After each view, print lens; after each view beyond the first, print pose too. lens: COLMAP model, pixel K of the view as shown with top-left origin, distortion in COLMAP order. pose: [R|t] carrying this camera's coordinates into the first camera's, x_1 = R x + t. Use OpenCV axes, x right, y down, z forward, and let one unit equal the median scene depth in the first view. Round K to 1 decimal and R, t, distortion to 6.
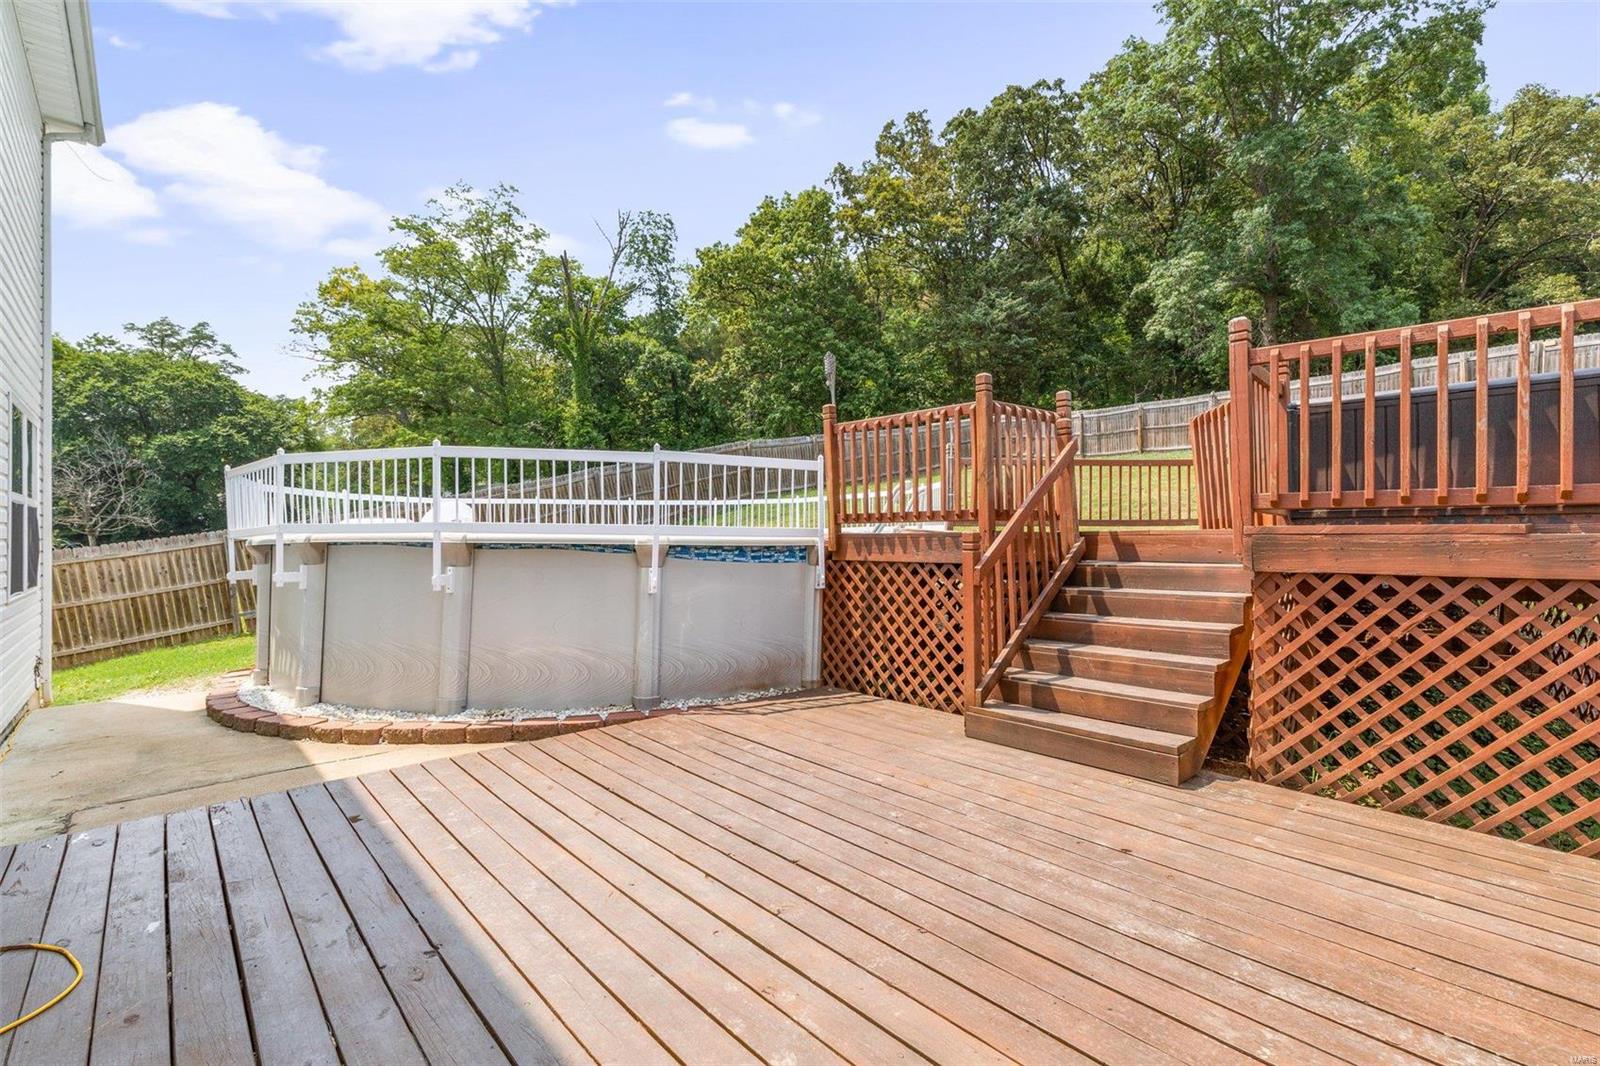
lens RADIAL K [[715.8, 0, 803.0], [0, 715.8, 526.3], [0, 0, 1]] dist [0.008906, -0.002501]
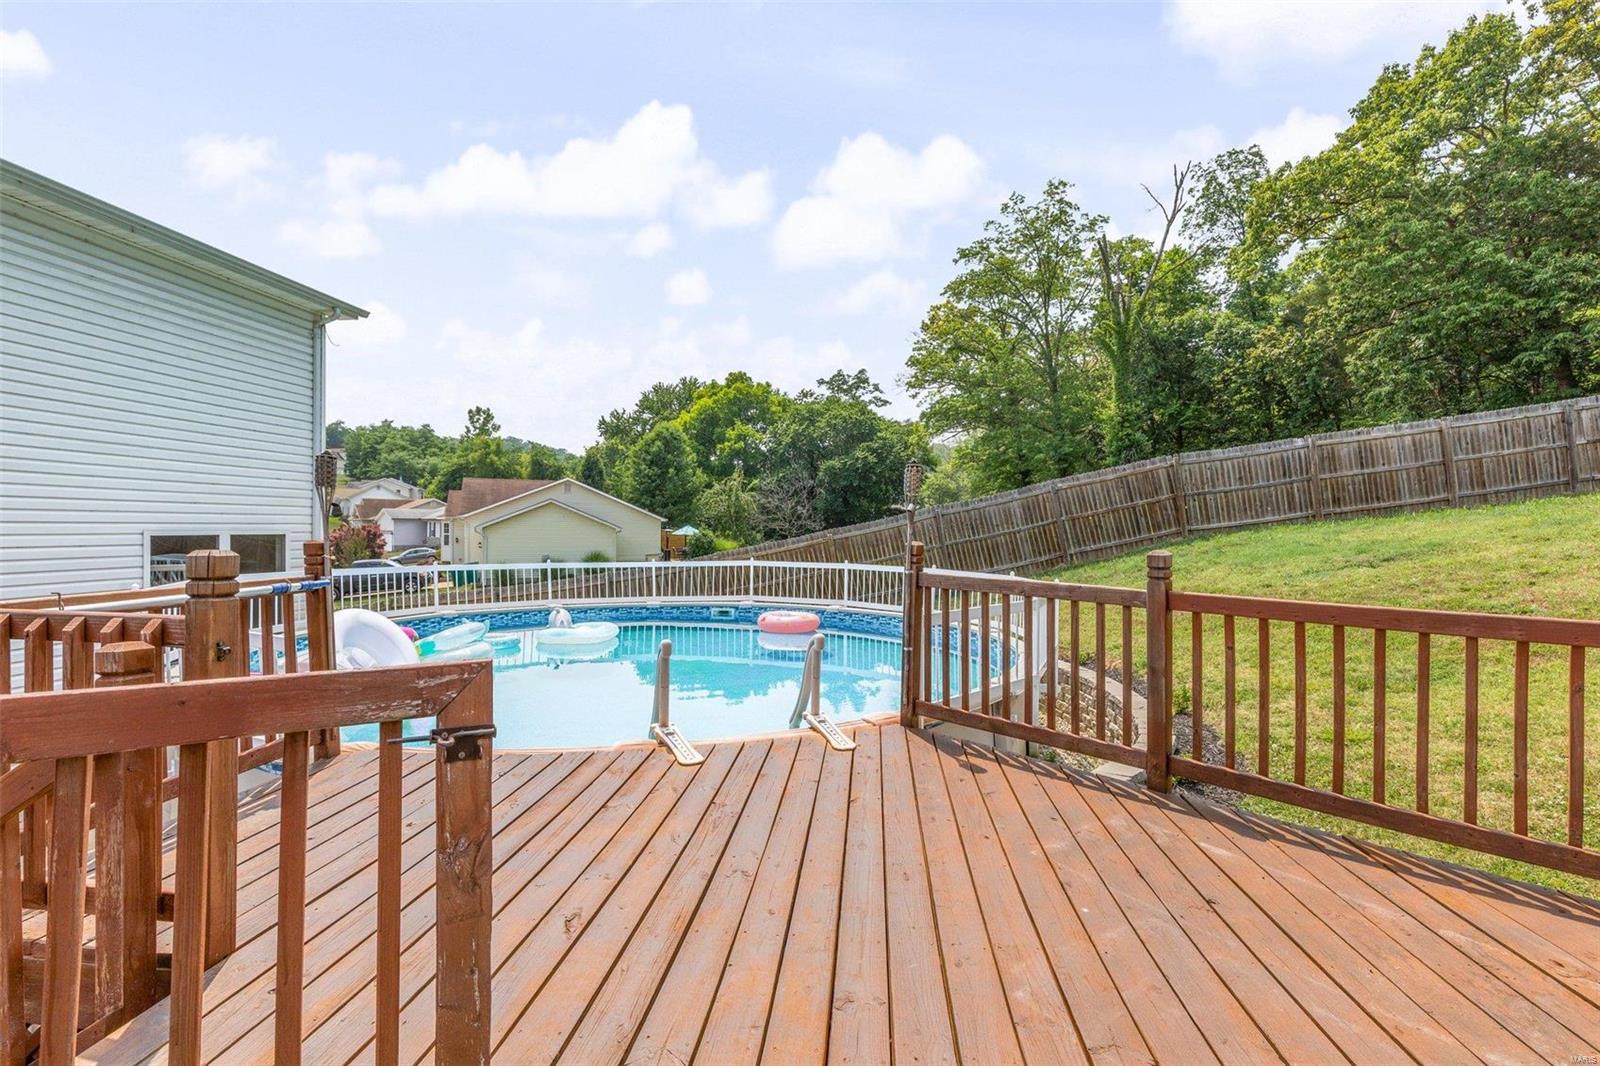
lens RADIAL K [[715.8, 0, 809.5], [0, 715.8, 528.5], [0, 0, 1]] dist [0.008906, -0.002501]
pose [[0.658784, 0.015704, -0.752168, 0.413319], [-0.006661, 0.999865, 0.015042, -0.104687], [0.752302, -0.004900, 0.658800, 0.495477]]
